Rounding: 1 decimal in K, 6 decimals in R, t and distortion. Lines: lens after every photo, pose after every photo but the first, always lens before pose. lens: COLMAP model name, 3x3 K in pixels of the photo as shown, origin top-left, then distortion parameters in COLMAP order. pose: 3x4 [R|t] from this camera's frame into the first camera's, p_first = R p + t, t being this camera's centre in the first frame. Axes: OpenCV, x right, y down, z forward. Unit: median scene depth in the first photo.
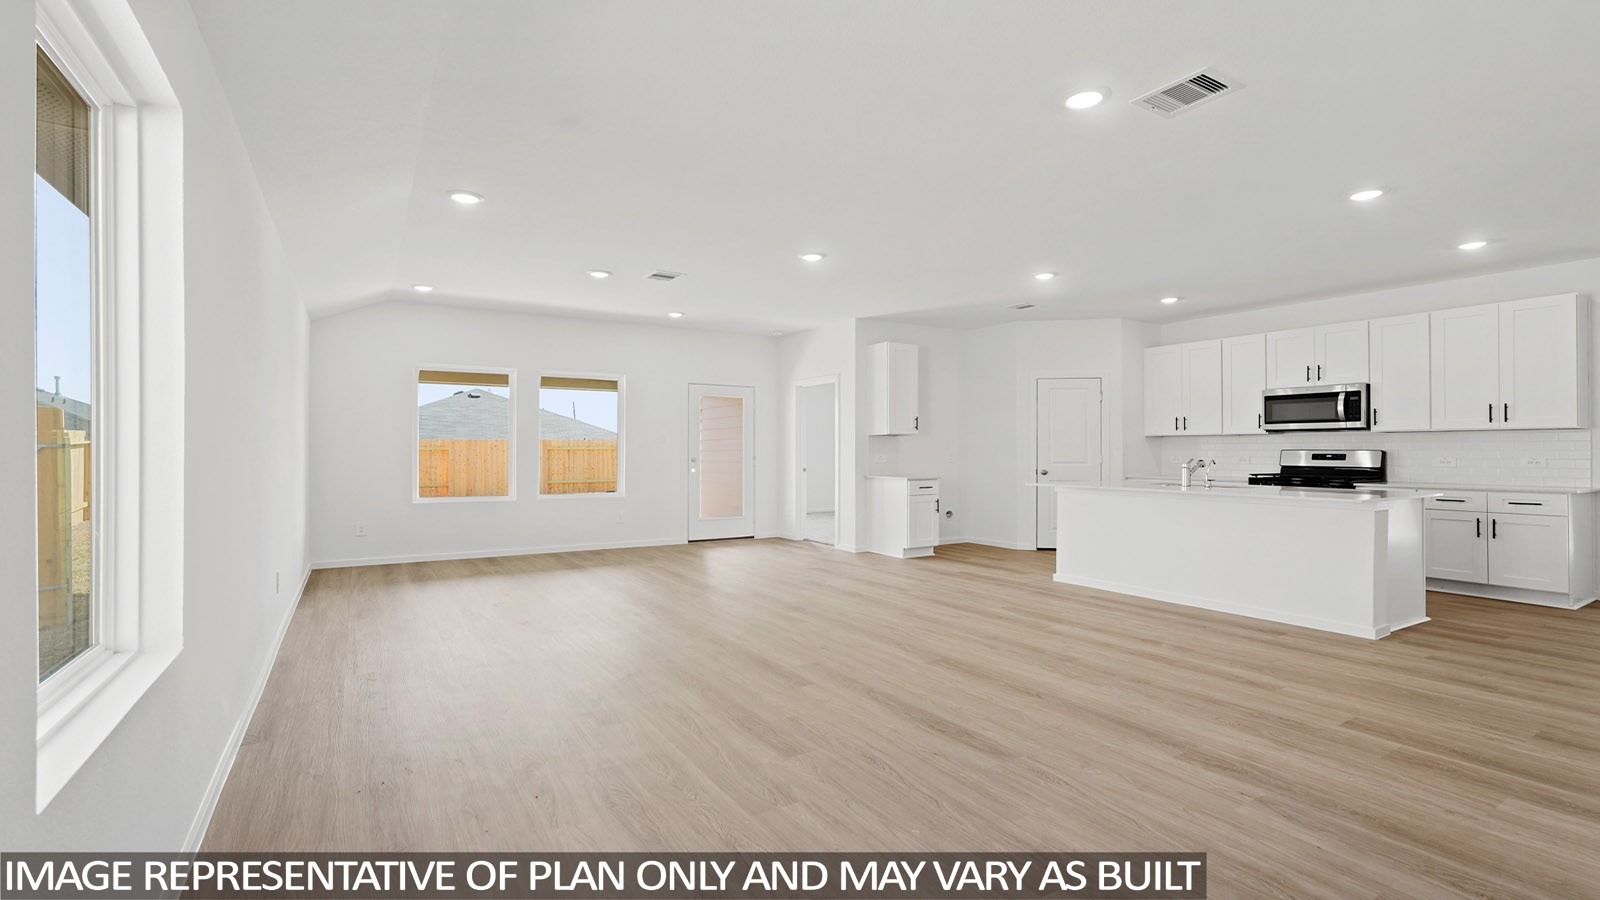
lens RADIAL K [[714.3, 0, 807.1], [0, 714.3, 443.3], [0, 0, 1]] dist [-0.004339, 0.001573]
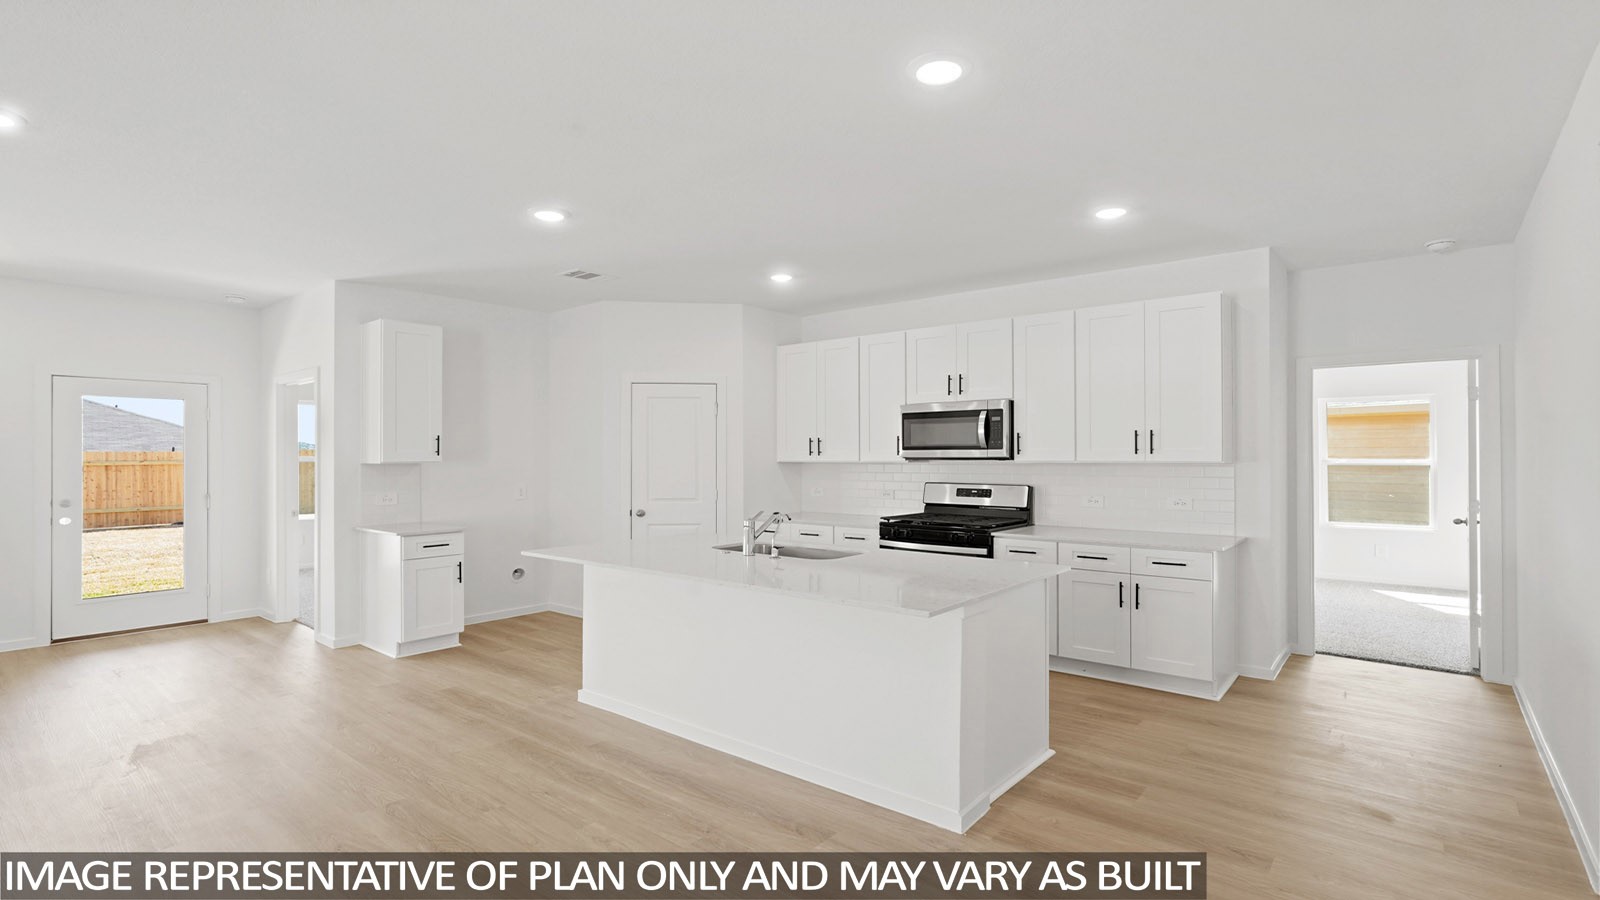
lens RADIAL K [[757.1, 0, 797.3], [0, 757.1, 449.1], [0, 0, 1]] dist [-0.012663, 0.000563]
pose [[0.950583, -0.000320, 0.310472, 0.301393], [-0.000095, 0.999999, 0.001319, -0.030628], [-0.310472, -0.001283, 0.950582, 0.283476]]
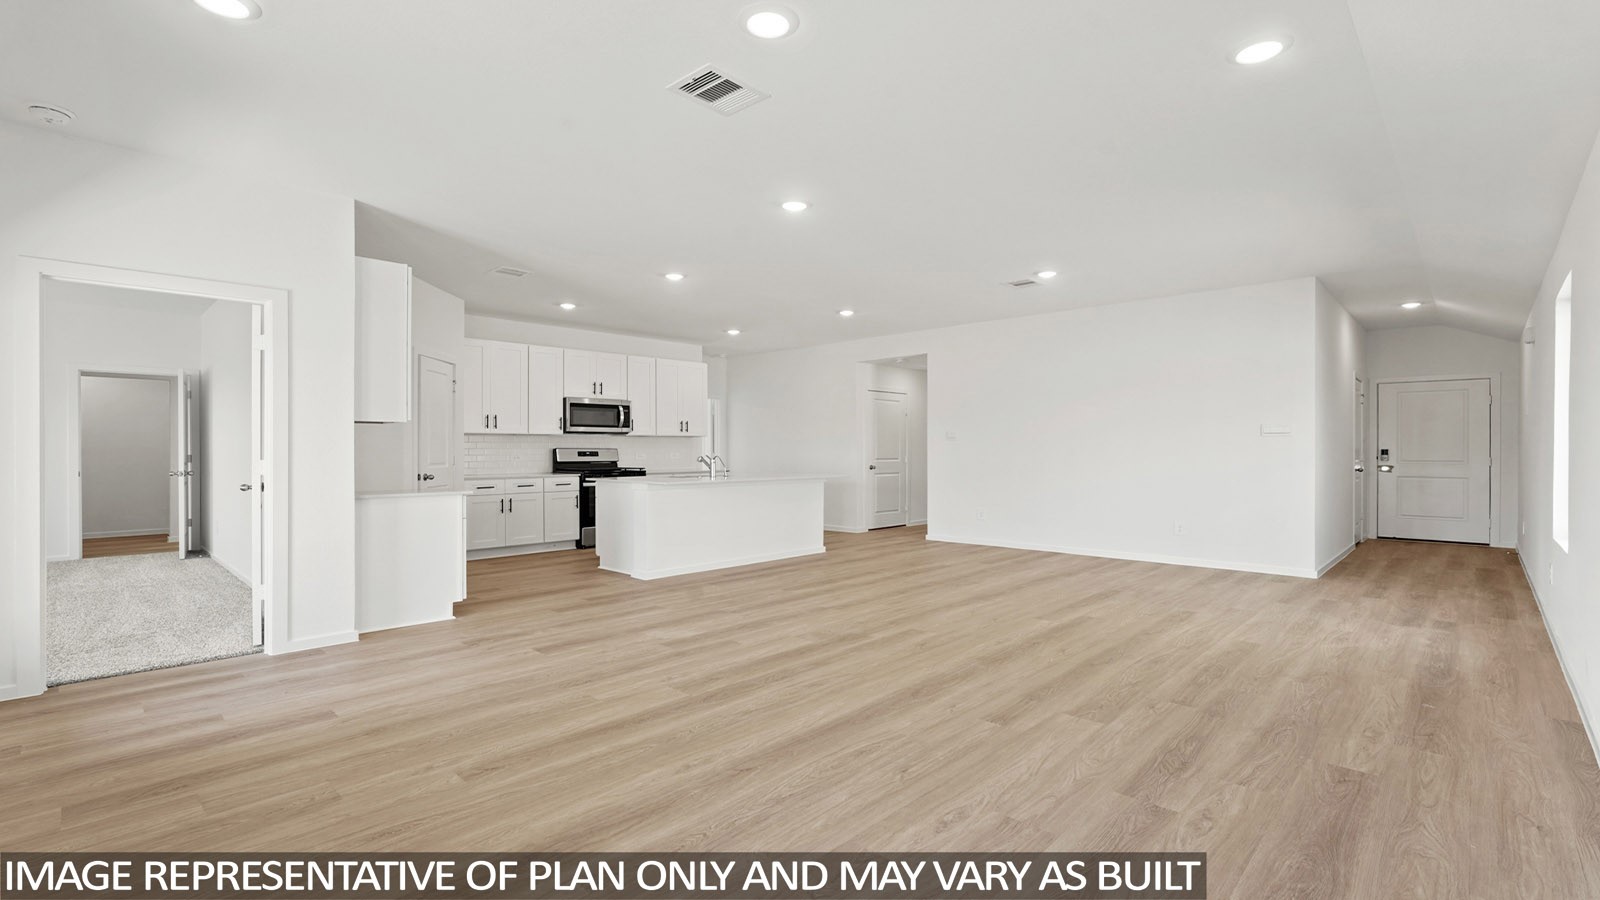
lens RADIAL K [[715.0, 0, 796.3], [0, 715.0, 452.6], [0, 0, 1]] dist [-0.003834, 0.000706]
pose [[-0.231985, -0.004965, 0.972707, -0.626315], [-0.009625, 0.999950, 0.002809, 0.009885], [-0.972672, -0.008711, -0.232021, 0.965652]]
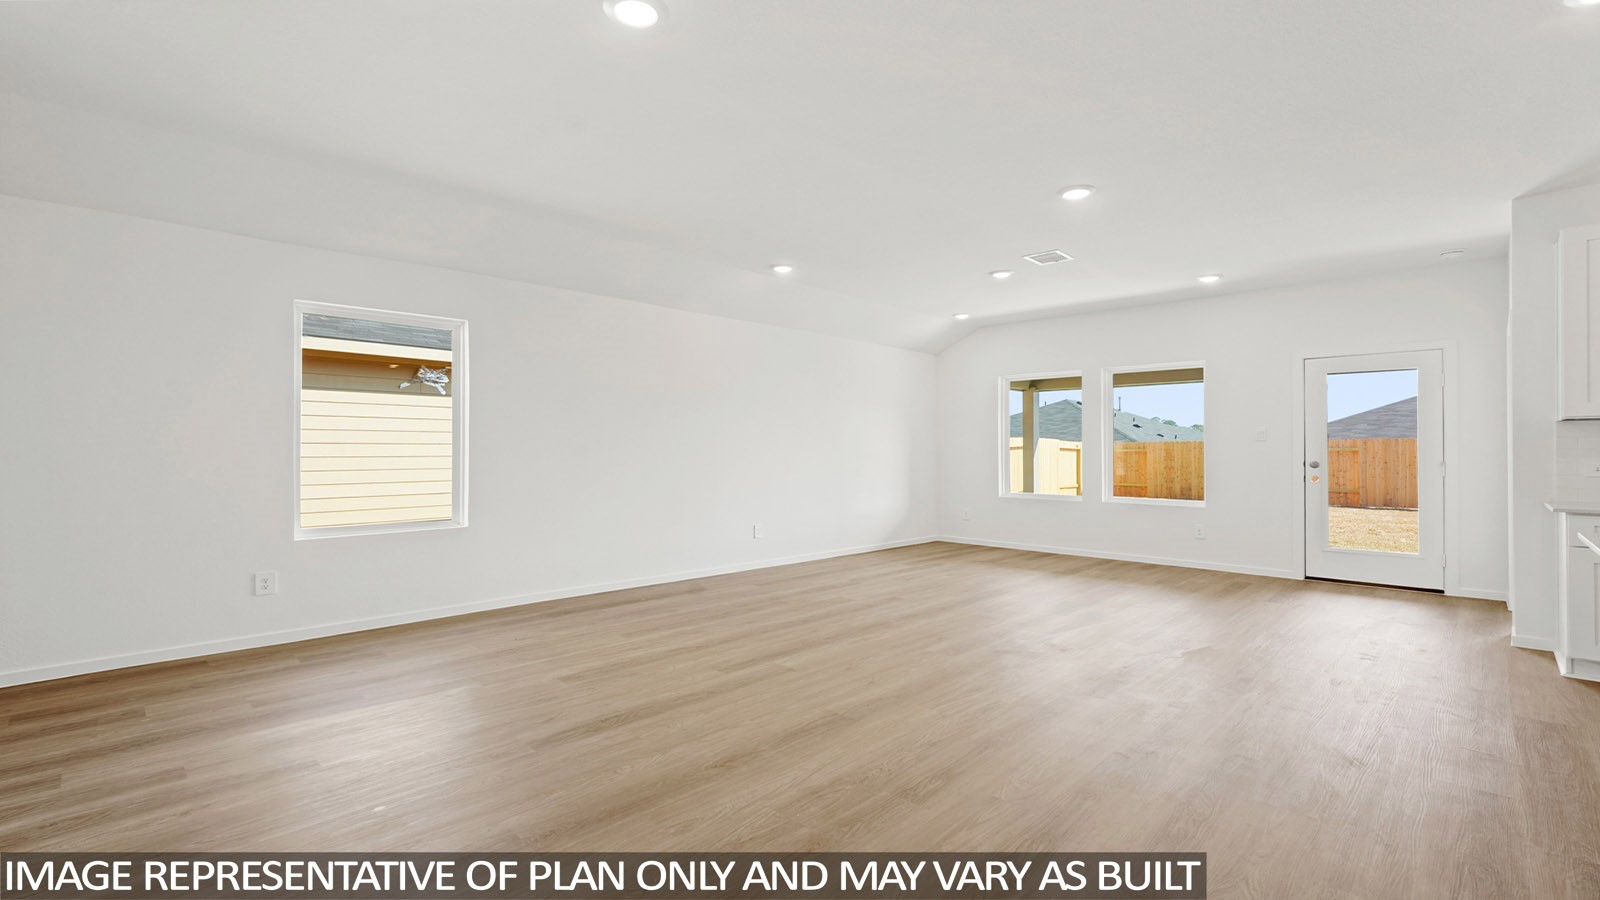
lens RADIAL K [[705.1, 0, 805.3], [0, 705.1, 442.0], [0, 0, 1]] dist [-0.002881, 0.000512]
pose [[0.231928, -0.012884, -0.972648, 0.540280], [0.009078, 0.999897, -0.011080, 0.004676], [0.972691, -0.006260, 0.232021, 0.449693]]
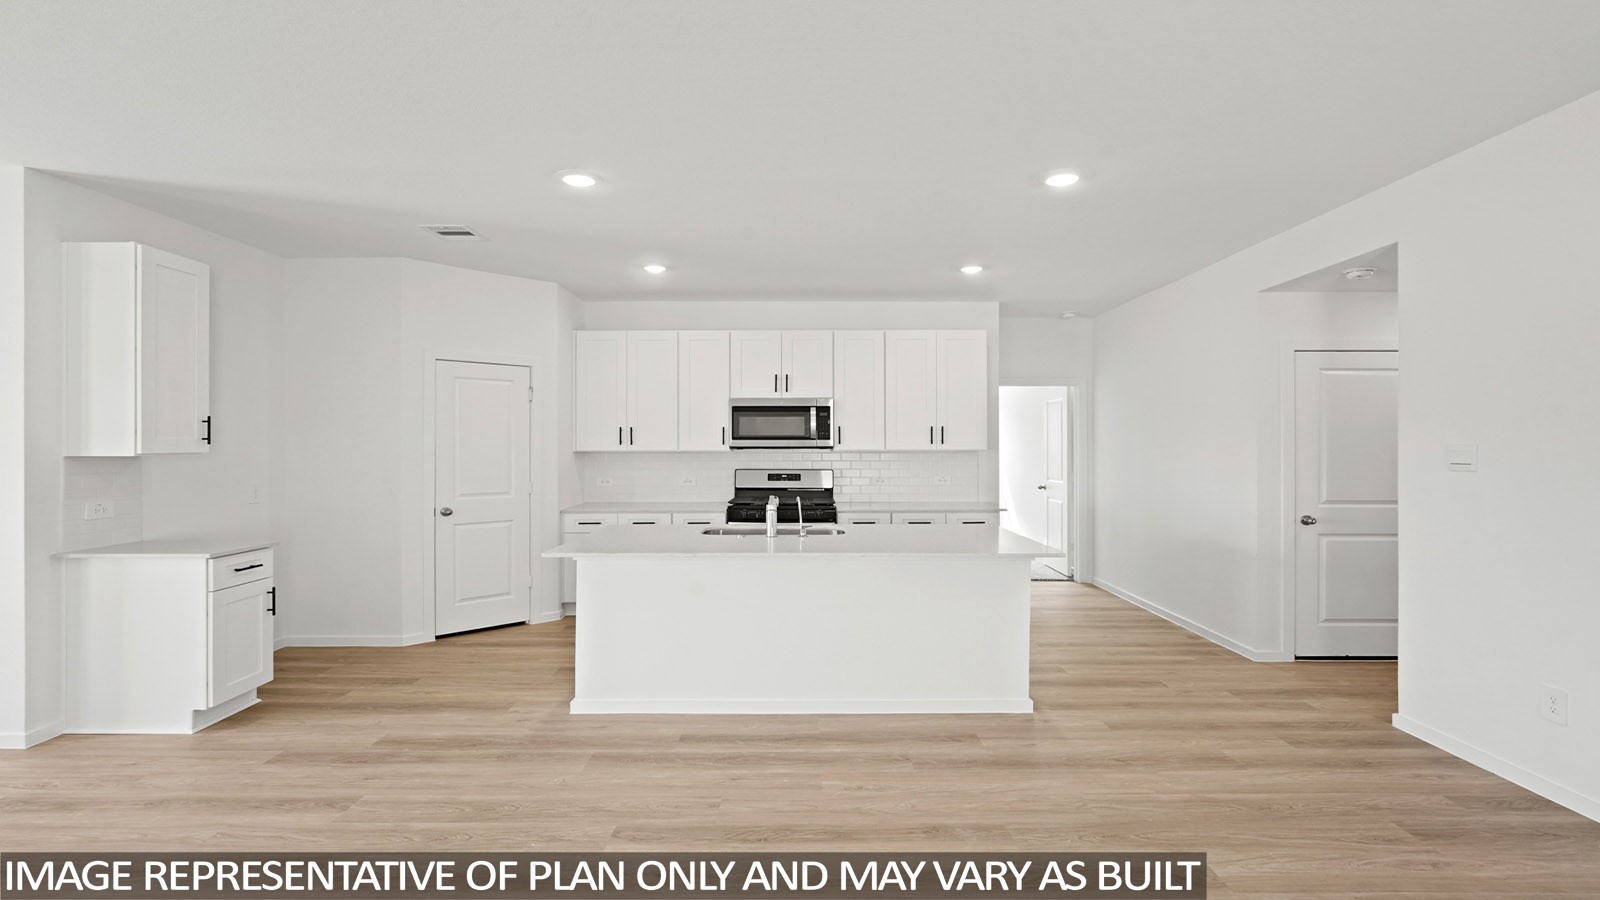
lens RADIAL K [[765.6, 0, 799.9], [0, 765.6, 445.4], [0, 0, 1]] dist [-0.000534, -0.000064]
pose [[0.537160, -0.001874, 0.843478, -0.073365], [-0.007621, 0.999946, 0.007075, -0.029061], [-0.843446, -0.010229, 0.537117, 0.481662]]
